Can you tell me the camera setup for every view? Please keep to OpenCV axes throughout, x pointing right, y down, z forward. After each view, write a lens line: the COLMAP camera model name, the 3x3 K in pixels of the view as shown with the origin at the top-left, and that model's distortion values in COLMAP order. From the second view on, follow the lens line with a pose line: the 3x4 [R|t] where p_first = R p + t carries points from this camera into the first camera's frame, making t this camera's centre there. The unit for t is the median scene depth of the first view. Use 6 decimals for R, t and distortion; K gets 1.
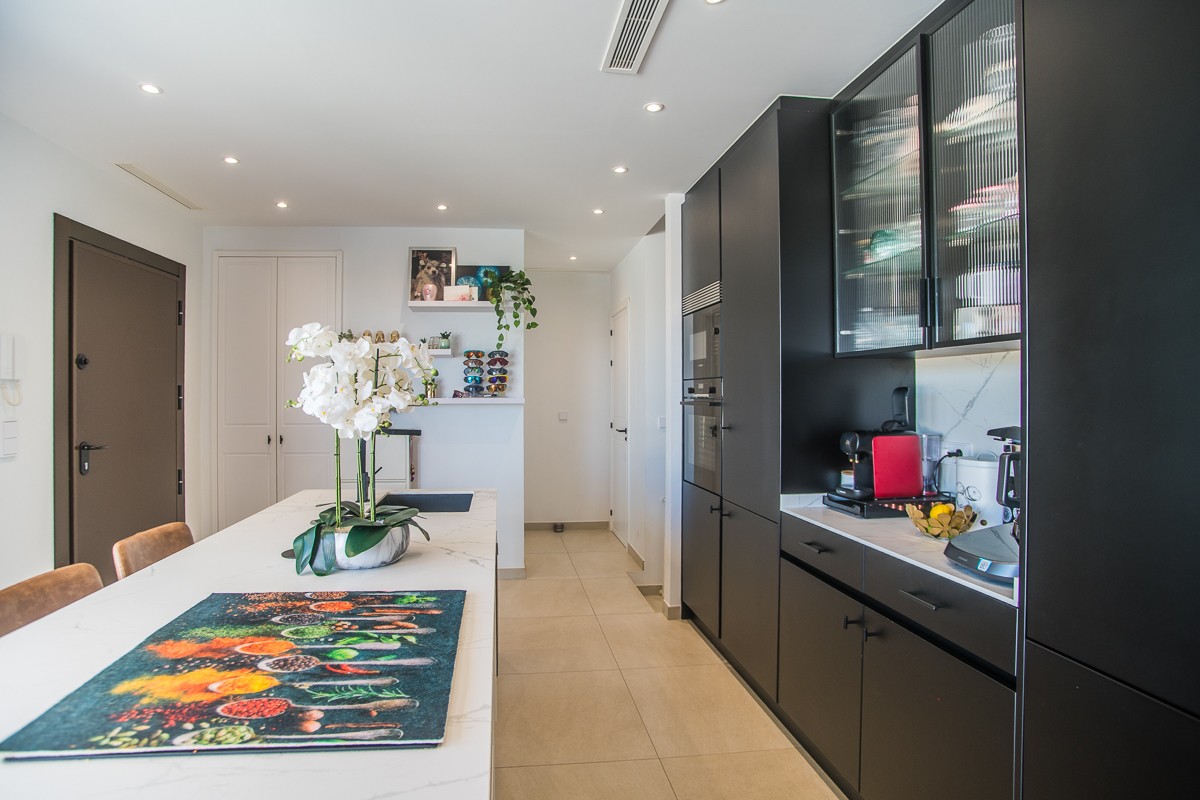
lens RADIAL K [[596.2, 0, 601.6], [0, 596.2, 396.2], [0, 0, 1]] dist [-0.054435, 0.016351]
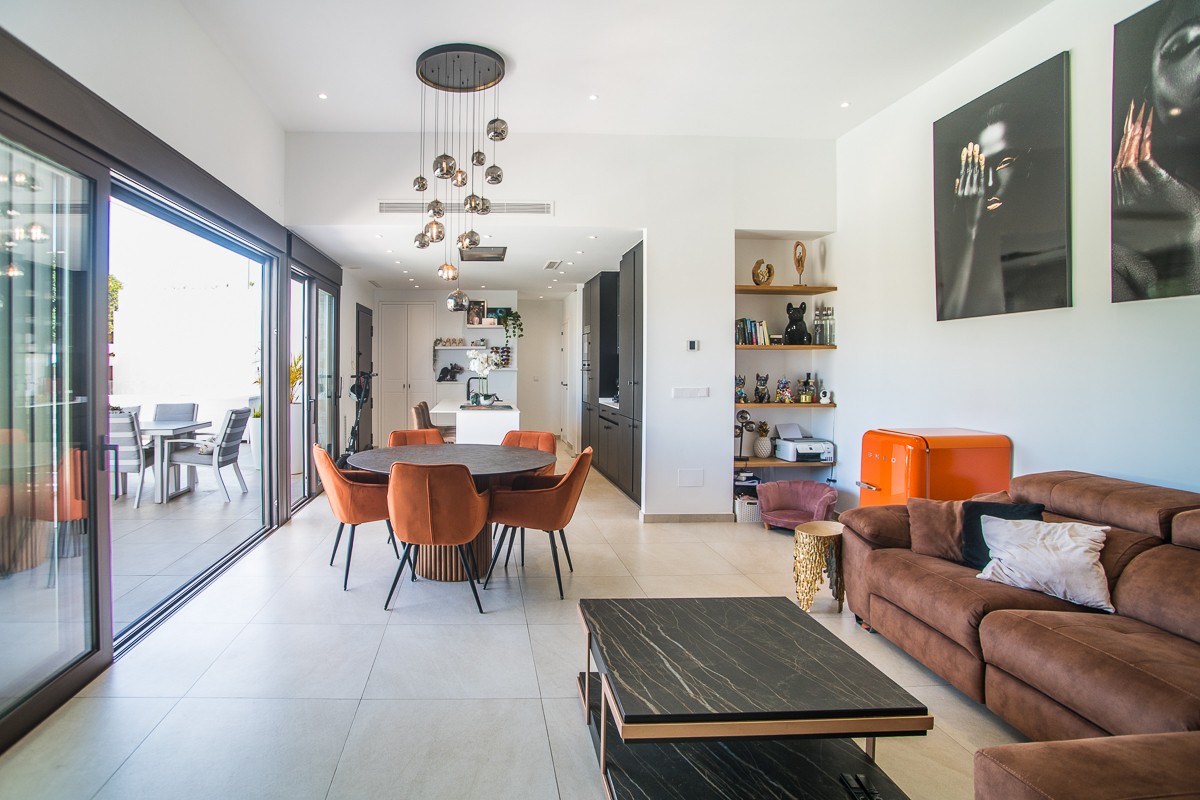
lens RADIAL K [[596.2, 0, 586.6], [0, 596.2, 371.9], [0, 0, 1]] dist [-0.054435, 0.016351]
pose [[0.999930, 0.007437, 0.009214, 0.113714], [-0.007503, 0.999947, 0.007116, 0.000696], [-0.009161, -0.007185, 0.999932, -1.273740]]
